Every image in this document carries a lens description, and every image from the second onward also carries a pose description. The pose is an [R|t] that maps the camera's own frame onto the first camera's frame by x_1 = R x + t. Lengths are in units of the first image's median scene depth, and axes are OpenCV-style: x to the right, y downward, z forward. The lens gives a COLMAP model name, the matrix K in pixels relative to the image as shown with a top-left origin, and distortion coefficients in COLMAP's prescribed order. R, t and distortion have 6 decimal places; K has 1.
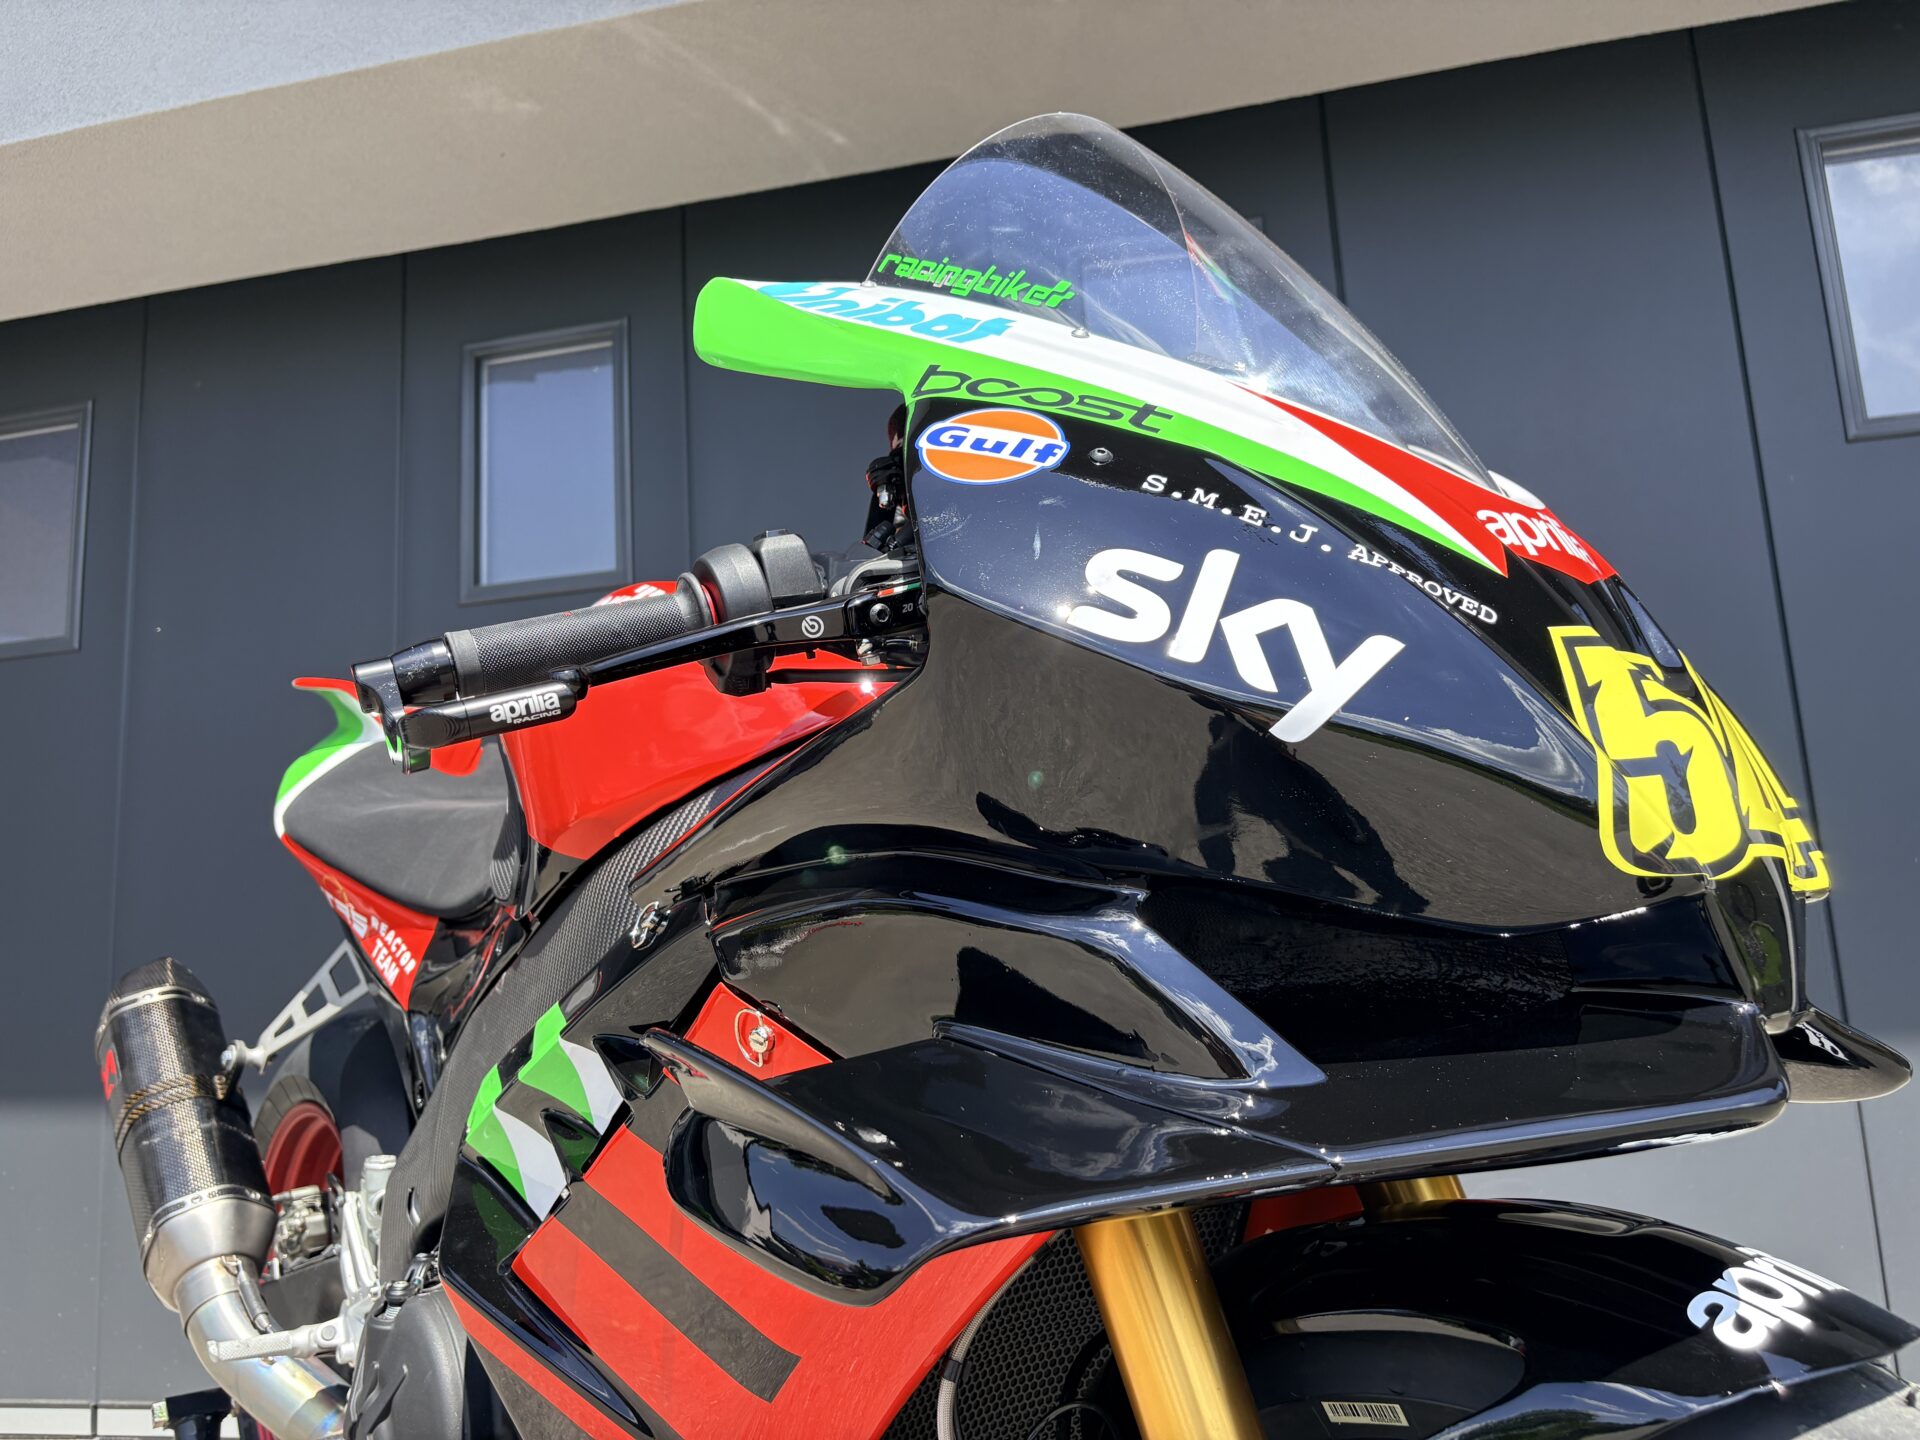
lens RADIAL K [[1496.3, 0, 956.6], [0, 1496.3, 712.0], [0, 0, 1]] dist [0.021588, -0.004397]
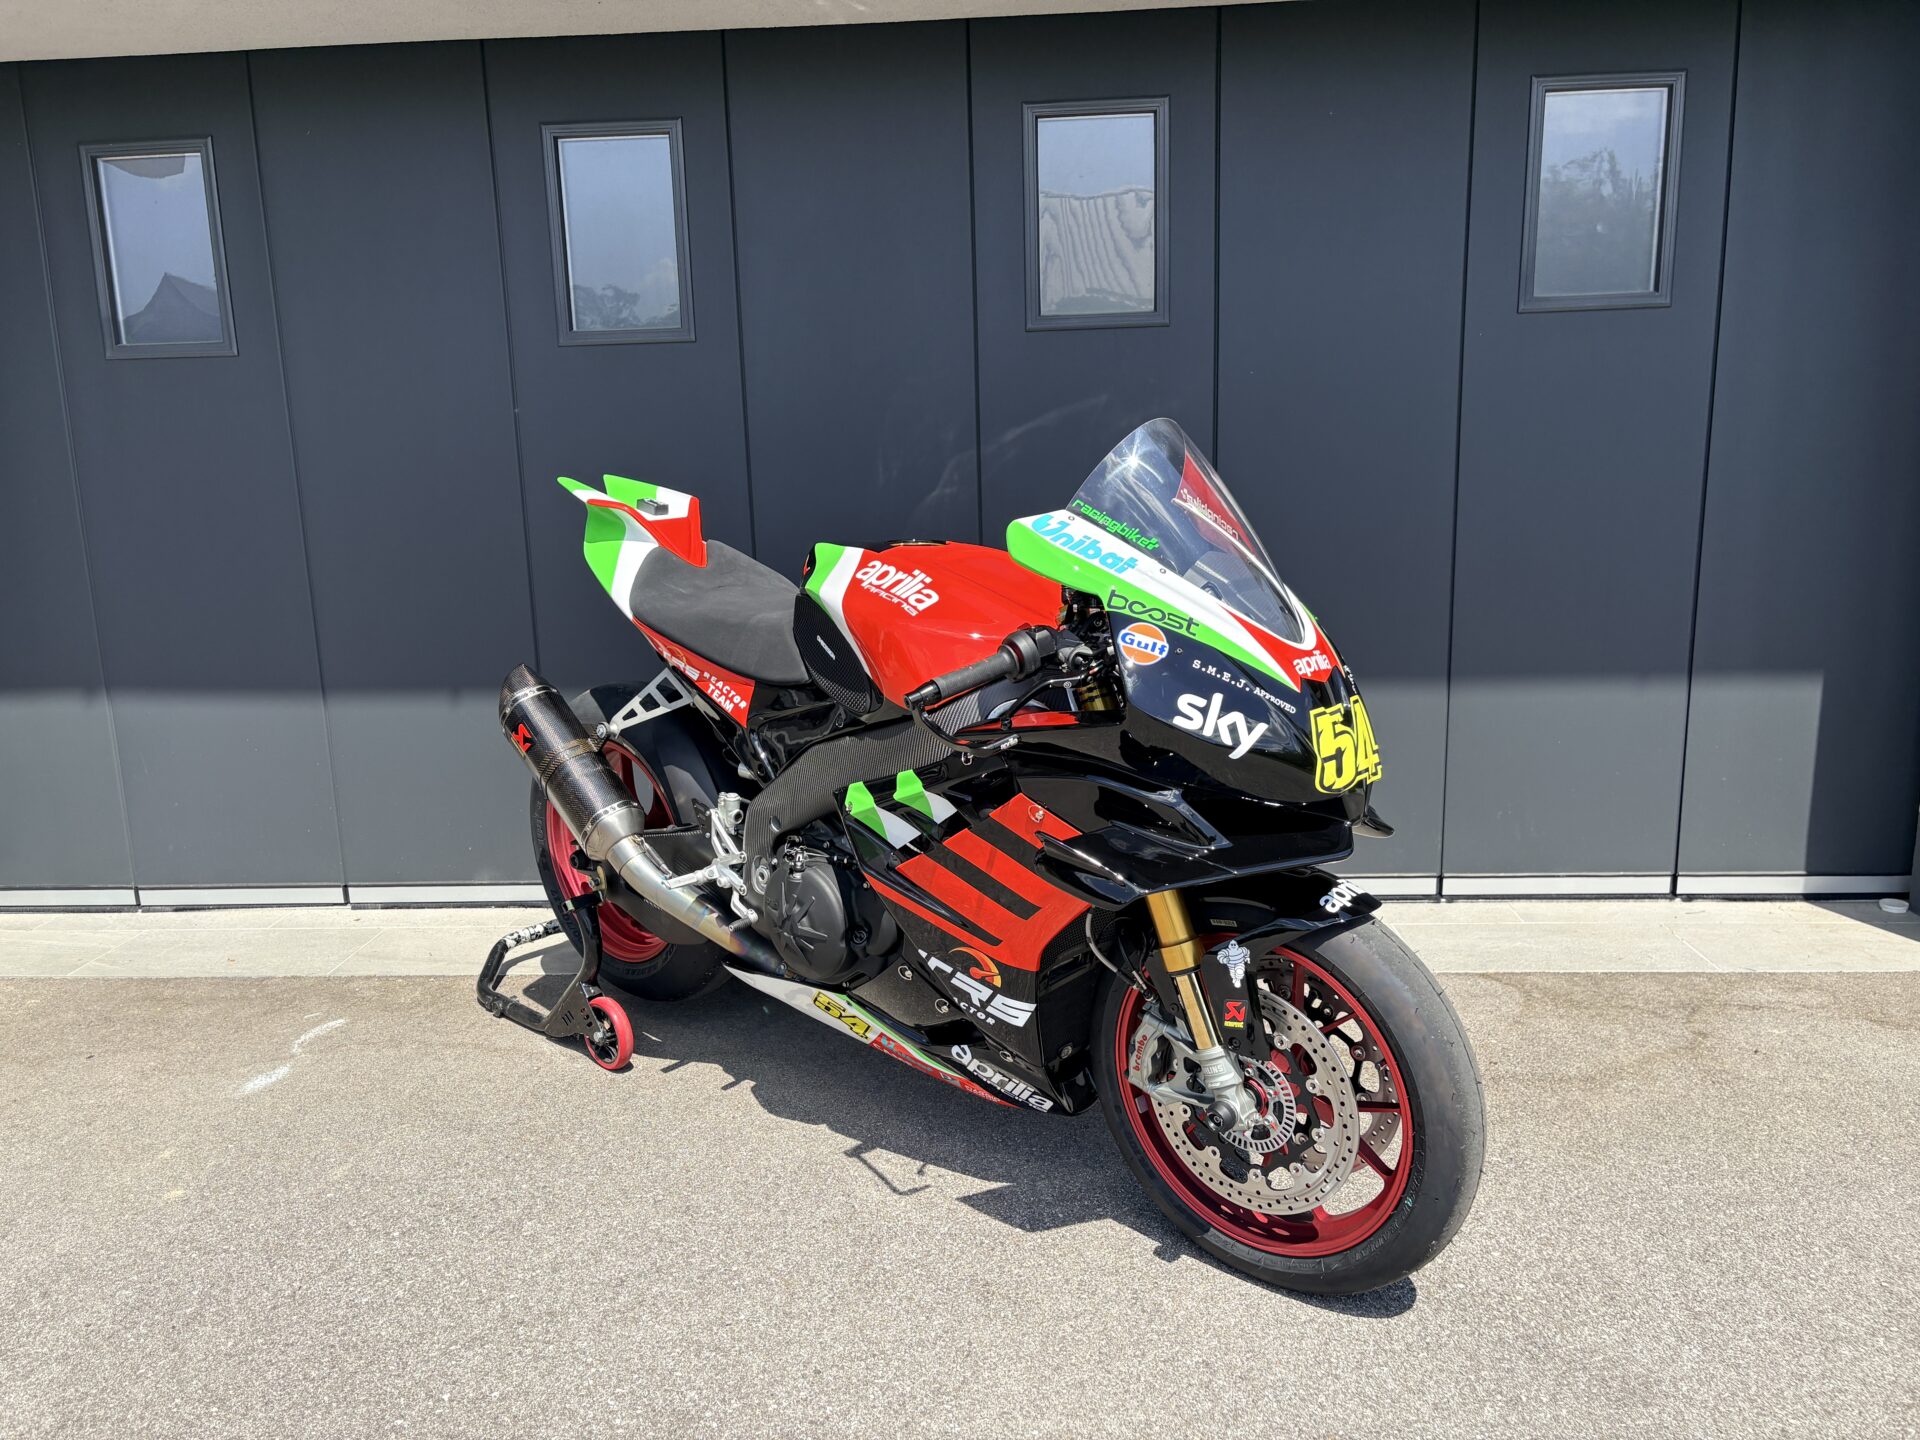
lens RADIAL K [[1462.5, 0, 949.2], [0, 1462.5, 713.5], [0, 0, 1]] dist [0.089575, -0.097013]
pose [[0.987996, -0.003113, 0.154447, -0.840791], [-0.051351, 0.936322, 0.347367, -1.078581], [-0.145694, -0.351128, 0.924923, -1.772741]]
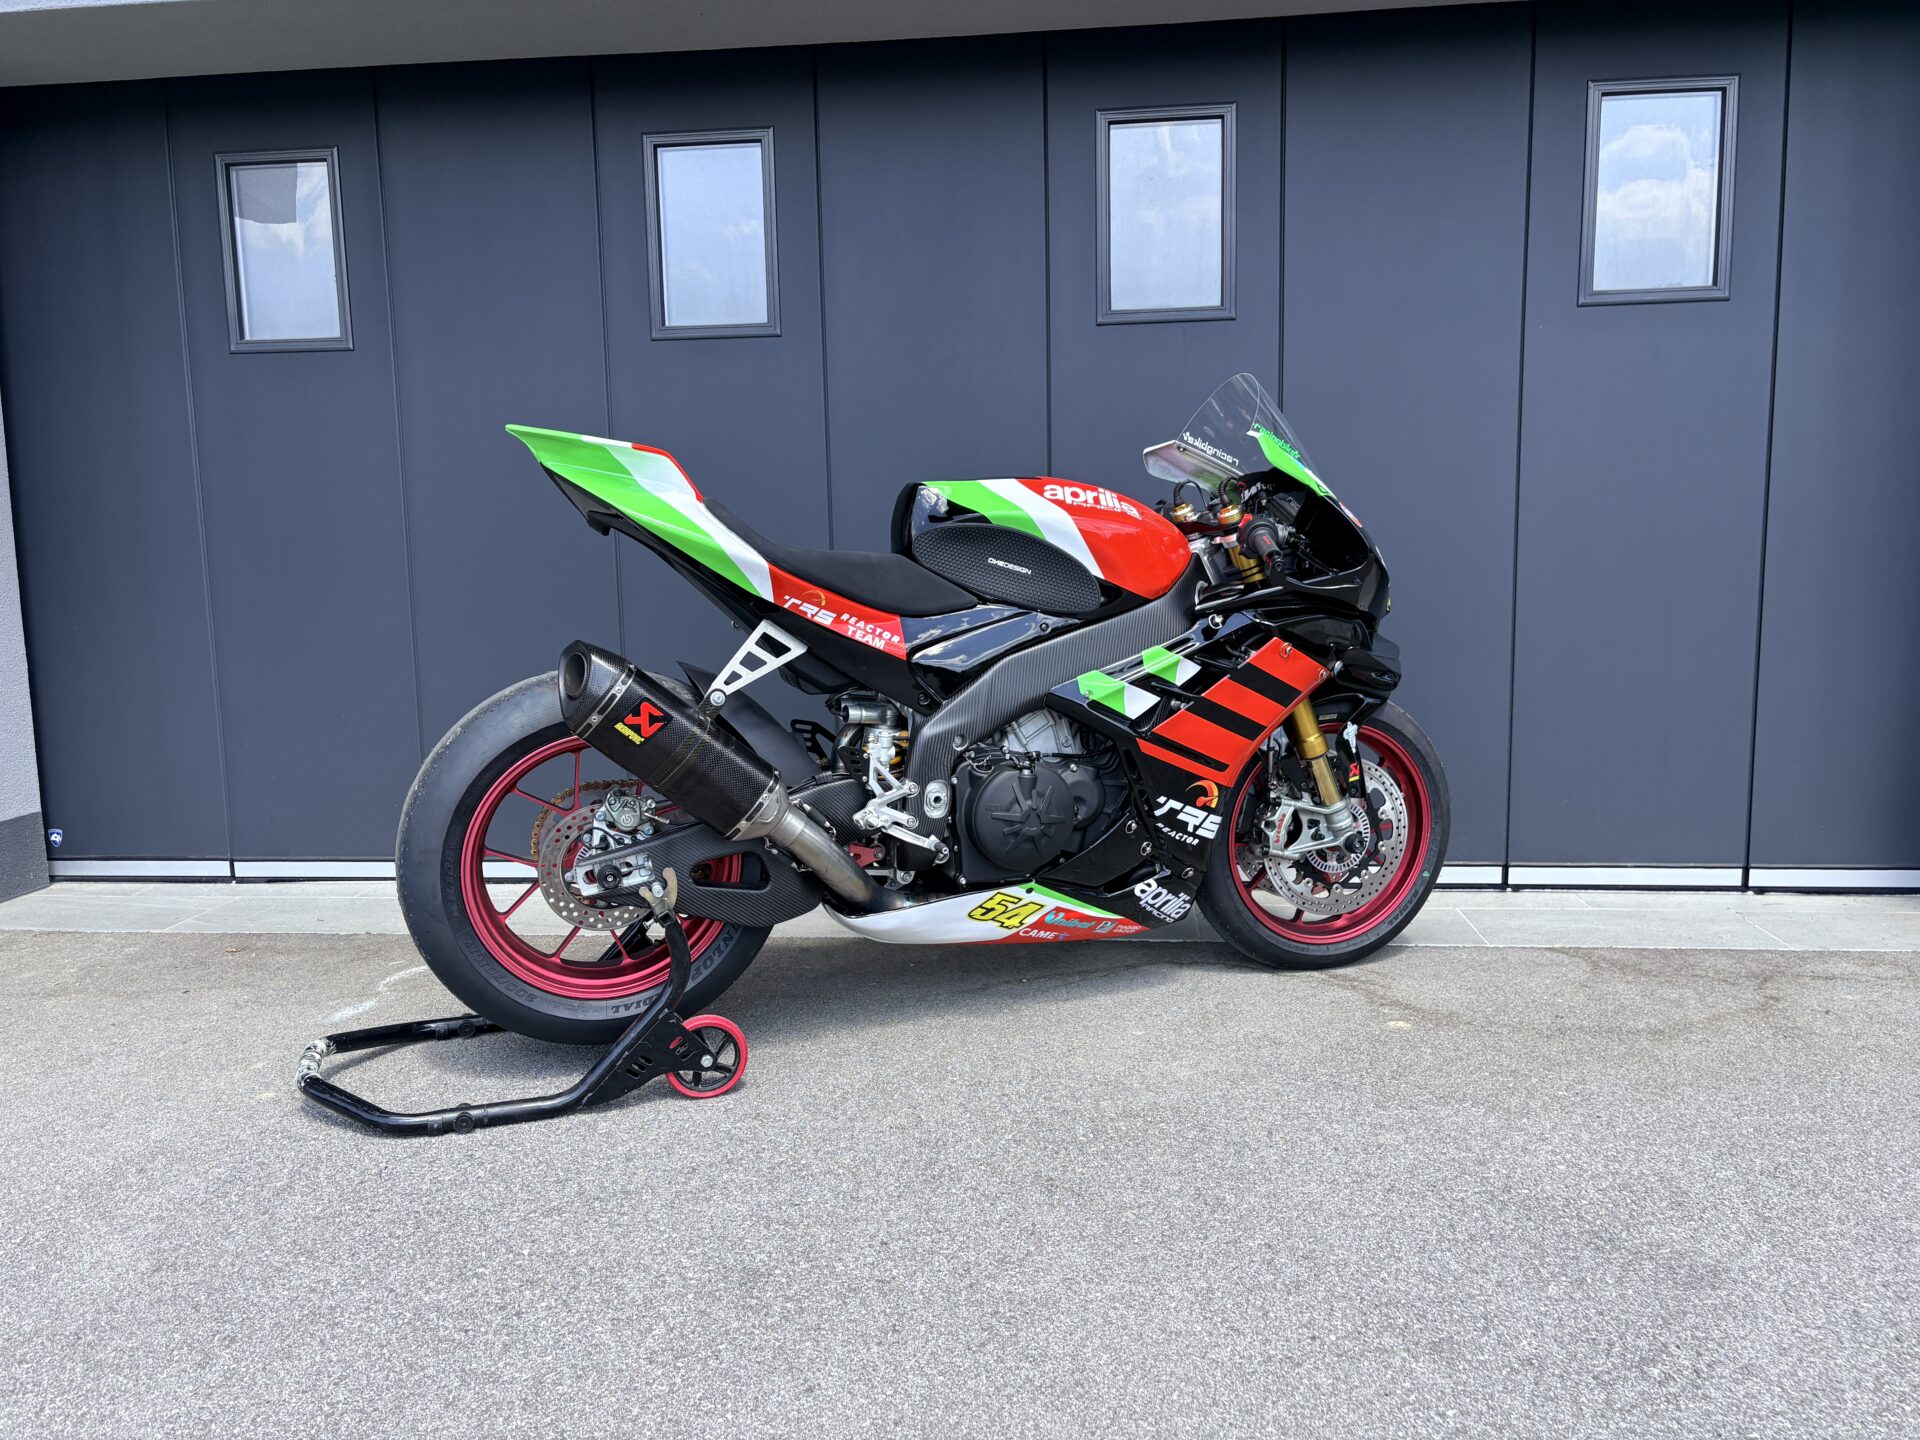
lens RADIAL K [[1462.5, 0, 949.2], [0, 1462.5, 713.5], [0, 0, 1]] dist [0.089575, -0.097013]
pose [[0.993401, 0.022190, 0.112522, -0.883776], [-0.053509, 0.957452, 0.283587, -0.646837], [-0.101442, -0.287737, 0.952322, -2.067511]]
